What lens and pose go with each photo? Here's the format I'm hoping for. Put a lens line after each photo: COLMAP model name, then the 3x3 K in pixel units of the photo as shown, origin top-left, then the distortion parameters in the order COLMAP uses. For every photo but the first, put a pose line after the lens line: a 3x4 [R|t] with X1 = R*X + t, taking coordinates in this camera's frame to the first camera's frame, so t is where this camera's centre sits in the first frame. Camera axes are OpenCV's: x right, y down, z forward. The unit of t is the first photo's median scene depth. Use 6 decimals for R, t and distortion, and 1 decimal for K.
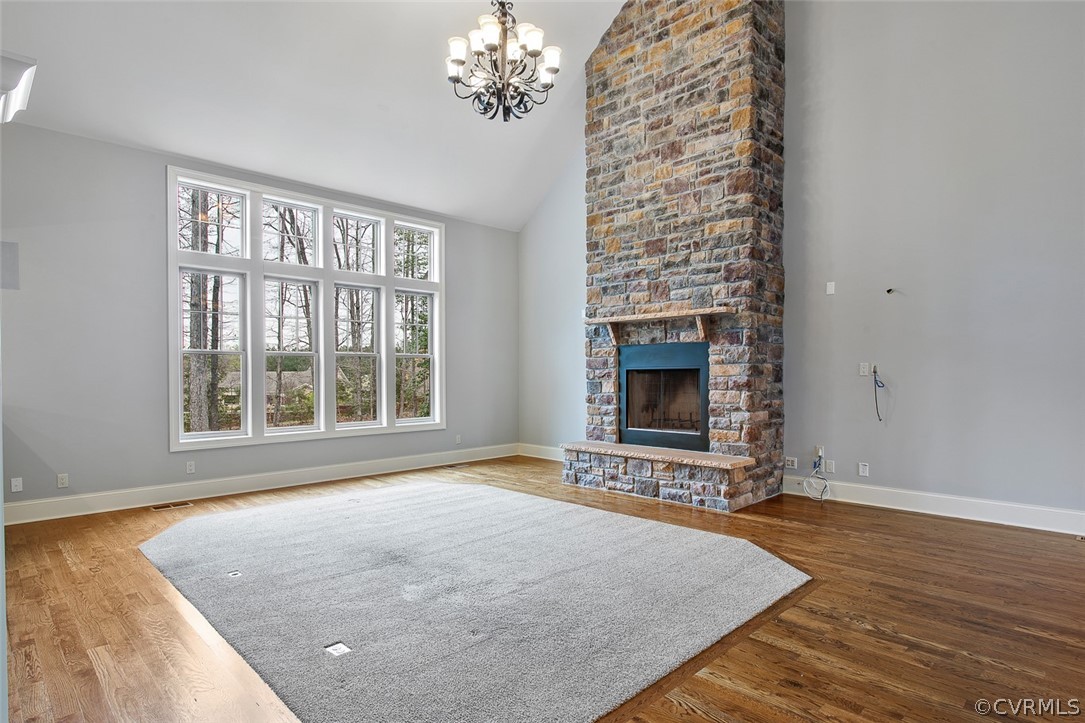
lens RADIAL K [[605.3, 0, 554.3], [0, 605.3, 375.1], [0, 0, 1]] dist [-0.004745, -0.000060]
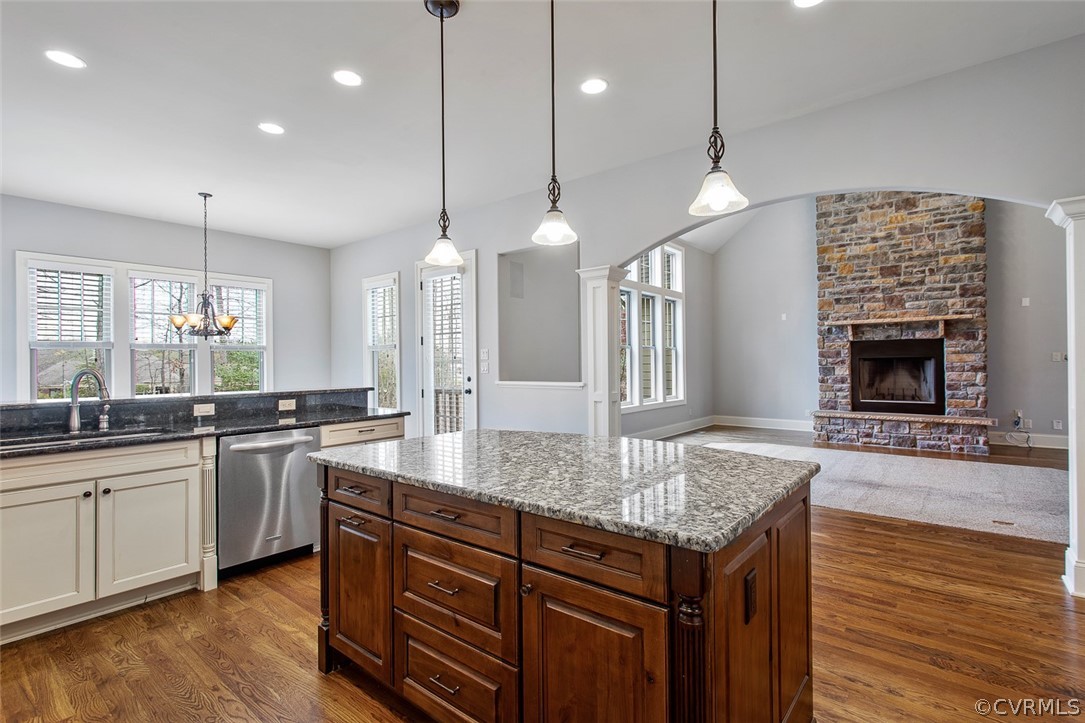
lens RADIAL K [[518.6, 0, 543.3], [0, 518.6, 353.4], [0, 0, 1]] dist [-0.010625, 0.004724]
pose [[0.993197, -0.002624, 0.116413, -0.804152], [0.005101, 0.999767, -0.020992, 0.001619], [-0.116330, 0.021443, 0.992979, -0.101947]]
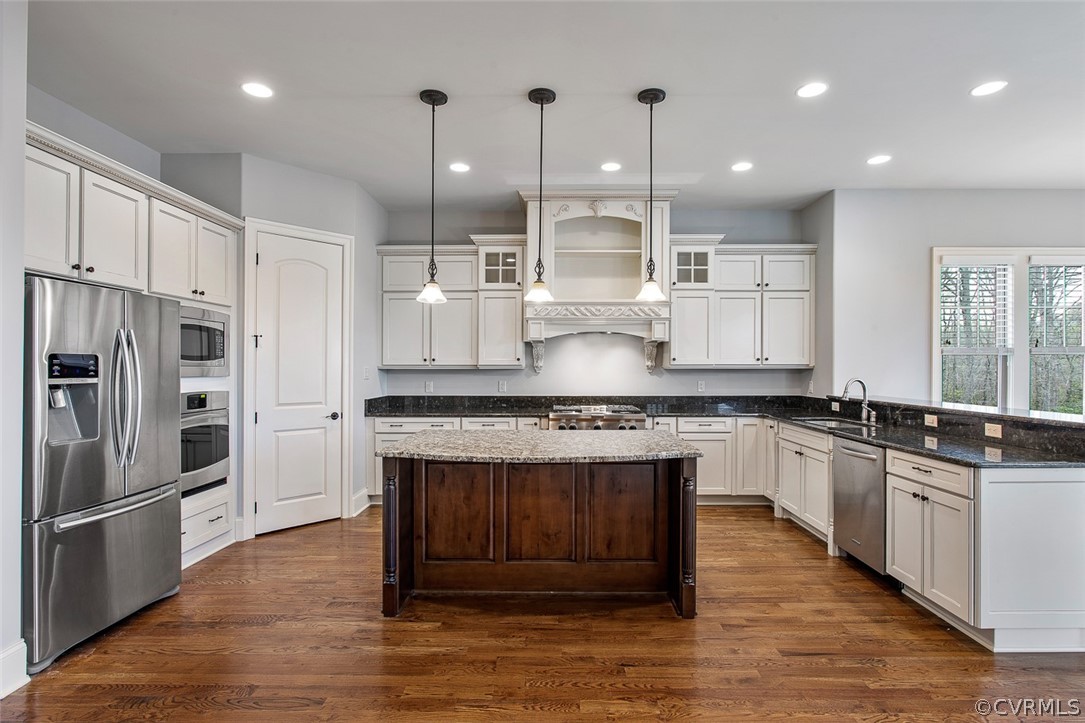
lens RADIAL K [[552.3, 0, 560.6], [0, 552.3, 367.0], [0, 0, 1]] dist [-0.008684, 0.001914]
pose [[-0.692121, 0.006608, -0.721751, -0.381589], [0.001877, 0.999971, 0.007355, -0.015496], [0.721779, 0.003736, -0.692113, 0.619589]]
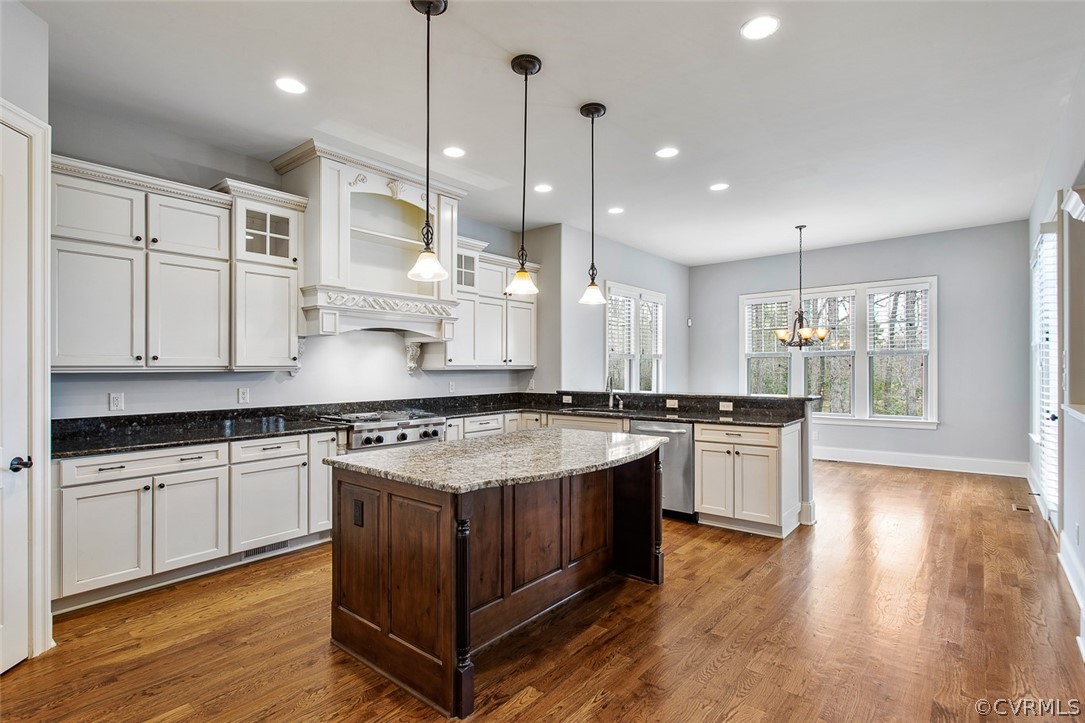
lens RADIAL K [[518.6, 0, 549.0], [0, 518.6, 377.7], [0, 0, 1]] dist [-0.010625, 0.004724]
pose [[0.119188, 0.020810, -0.992654, -0.304706], [0.002858, 0.999769, 0.021303, -0.010735], [0.992868, -0.005376, 0.119101, 0.199196]]
